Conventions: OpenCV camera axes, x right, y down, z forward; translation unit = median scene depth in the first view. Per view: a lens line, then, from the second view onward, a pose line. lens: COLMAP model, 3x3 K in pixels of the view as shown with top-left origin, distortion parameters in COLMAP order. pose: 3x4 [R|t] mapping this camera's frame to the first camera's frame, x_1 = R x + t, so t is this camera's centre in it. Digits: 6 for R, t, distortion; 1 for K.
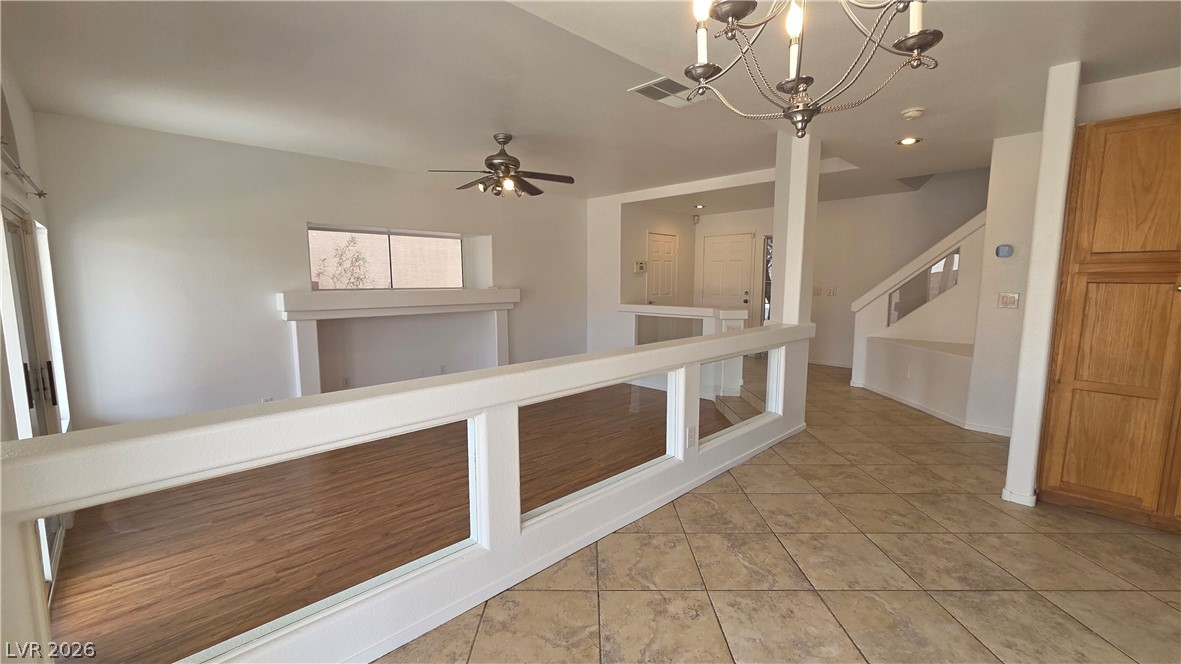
lens RADIAL K [[483.7, 0, 582.6], [0, 483.7, 336.5], [0, 0, 1]] dist [0.002341, 0.000220]
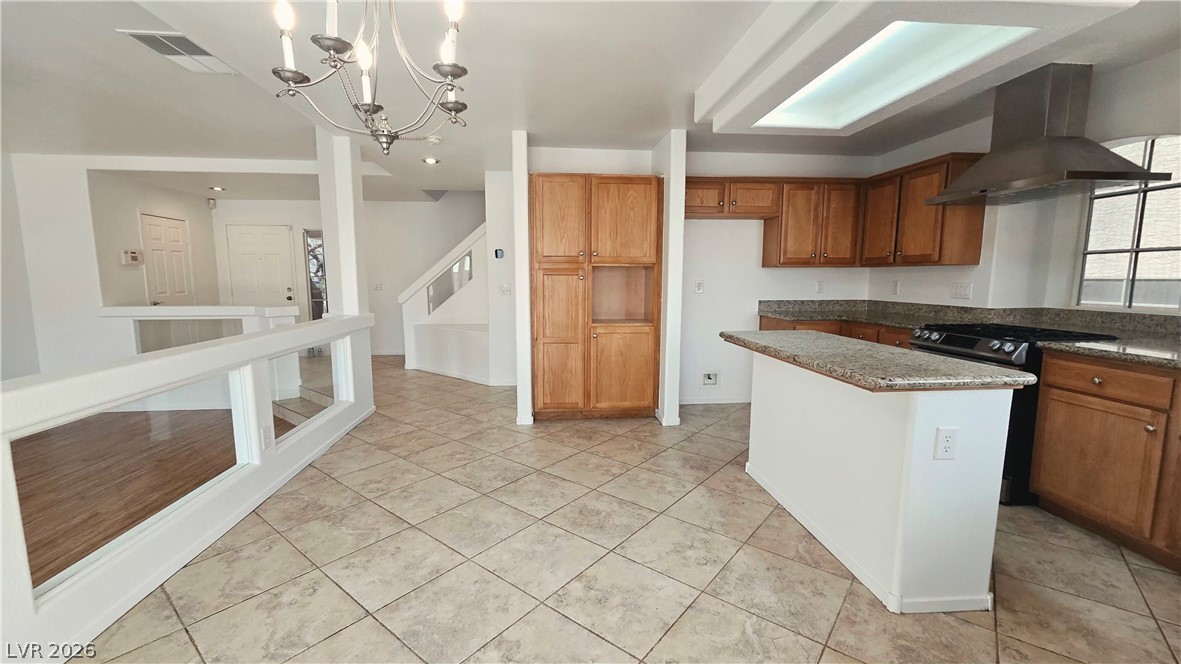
lens RADIAL K [[483.7, 0, 587.1], [0, 483.7, 335.3], [0, 0, 1]] dist [0.002341, 0.000220]
pose [[0.624394, -0.092043, 0.775668, -0.094666], [0.091040, 0.994841, 0.044765, 0.023461], [-0.775786, 0.042666, 0.629552, -0.079720]]
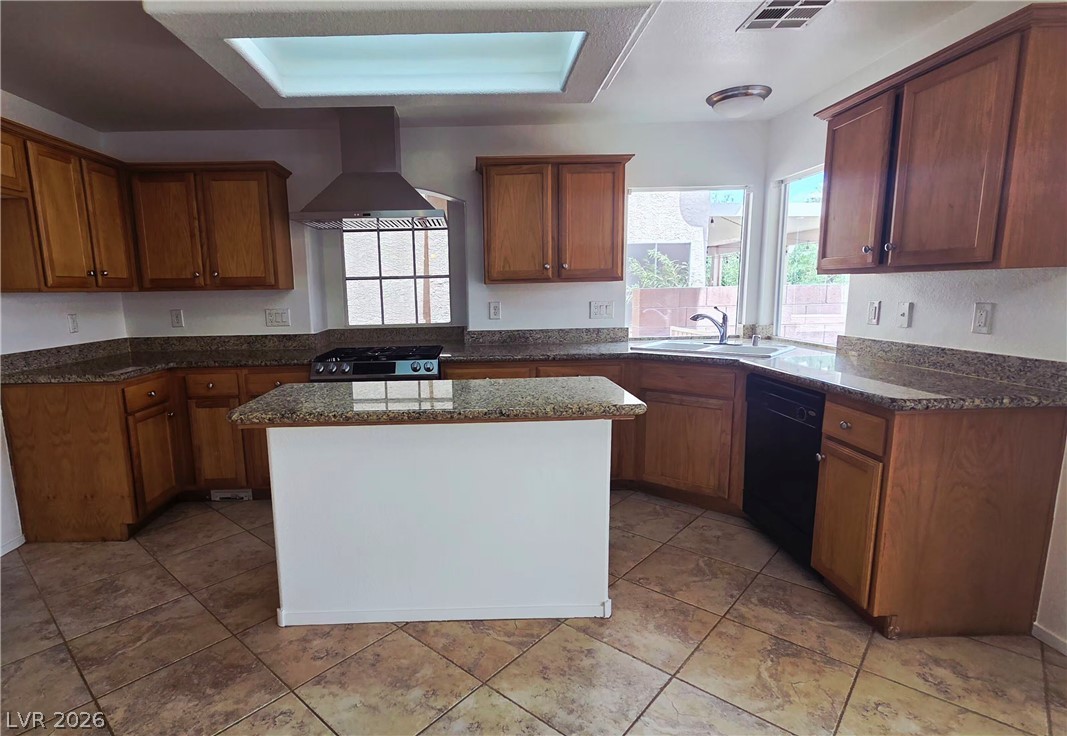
lens RADIAL K [[546.9, 0, 481.6], [0, 546.9, 380.0], [0, 0, 1]] dist [0.003568, -0.002677]
pose [[-0.733129, -0.095842, 0.673302, 0.239799], [0.101023, 0.963690, 0.247176, -0.073875], [-0.672545, 0.249231, -0.696827, 0.560139]]
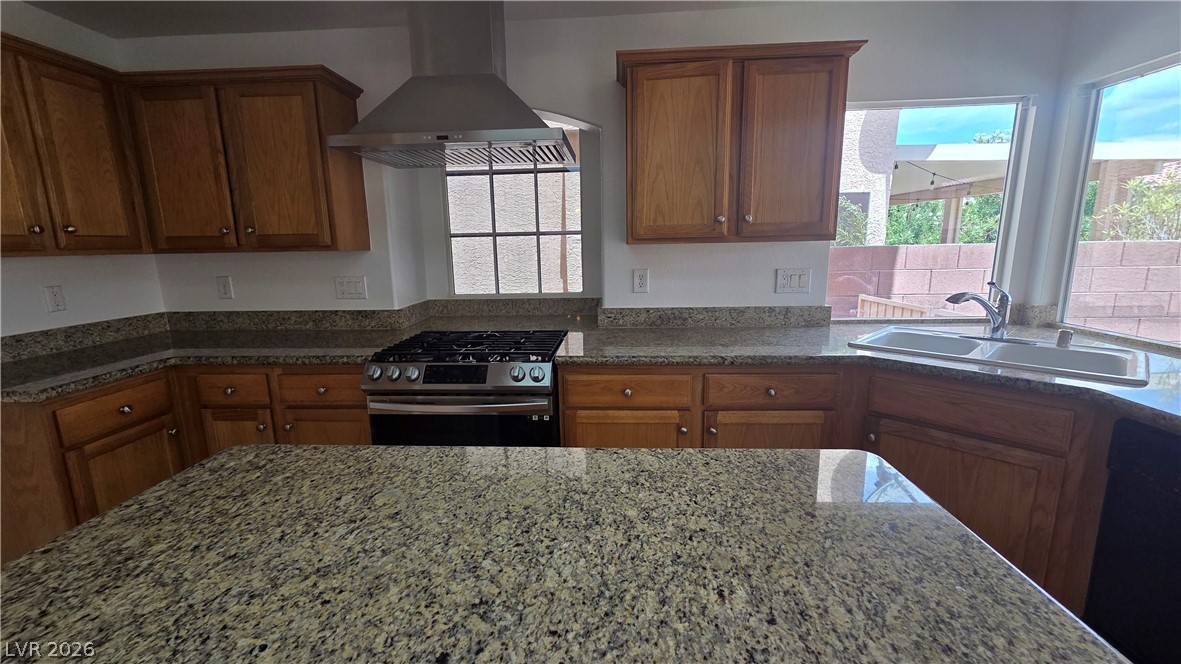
lens RADIAL K [[483.7, 0, 588.4], [0, 483.7, 334.5], [0, 0, 1]] dist [0.002341, 0.000220]
pose [[-0.676726, -0.124488, 0.725634, 0.552670], [0.105654, 0.958979, 0.263053, -0.048033], [-0.728614, 0.254681, -0.635814, 0.210415]]
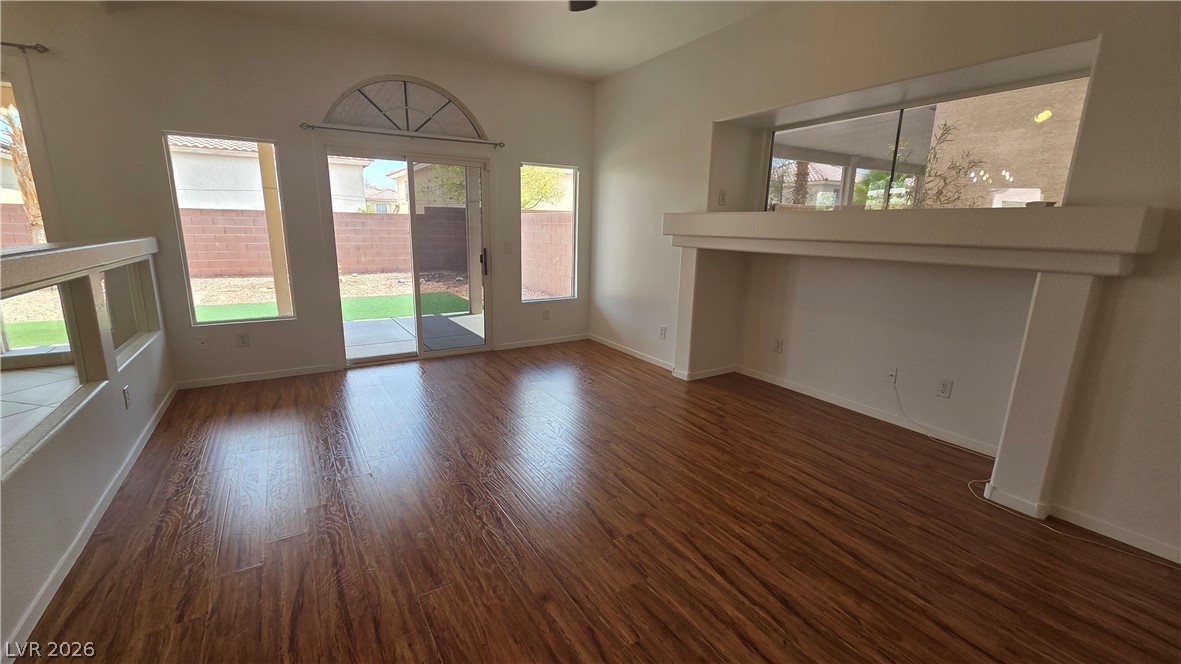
lens RADIAL K [[483.7, 0, 585.8], [0, 483.7, 333.4], [0, 0, 1]] dist [0.002341, 0.000220]
pose [[-0.214969, 0.213089, -0.953091, 0.484367], [-0.130297, 0.960924, 0.244229, -0.116645], [0.967890, 0.176687, -0.178804, 1.639140]]
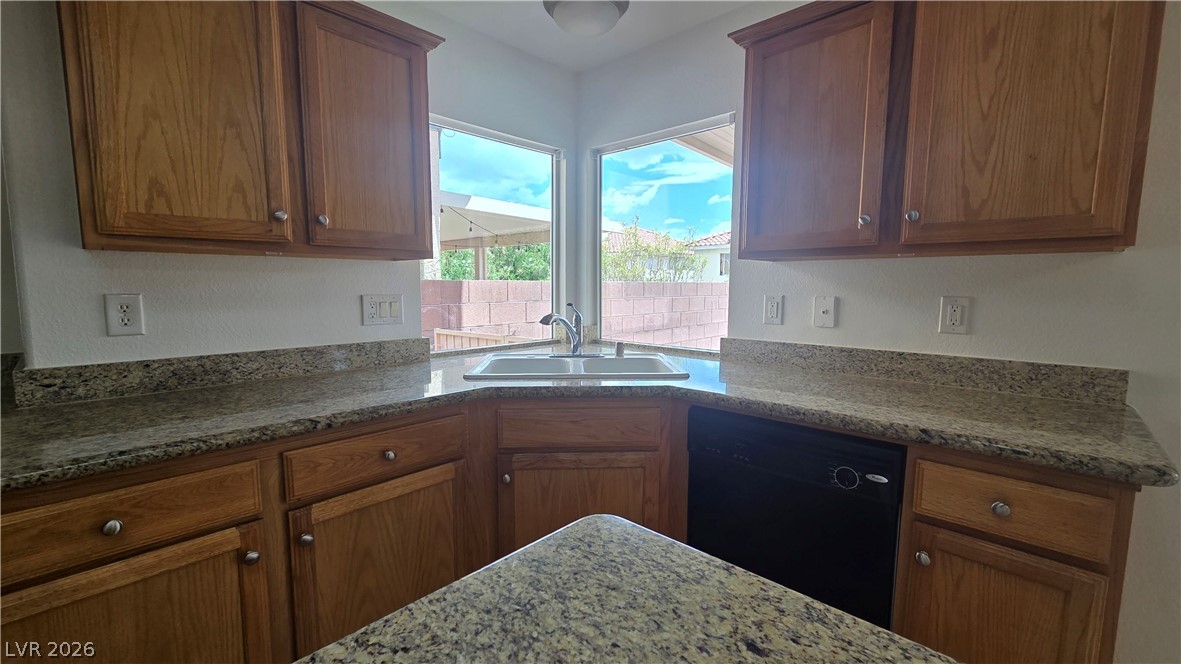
lens RADIAL K [[483.7, 0, 588.8], [0, 483.7, 335.2], [0, 0, 1]] dist [0.002341, 0.000220]
pose [[-0.998737, 0.002779, -0.050171, 0.673115], [-0.008313, 0.975572, 0.219521, 0.002328], [0.049555, 0.219661, -0.974317, 0.085758]]
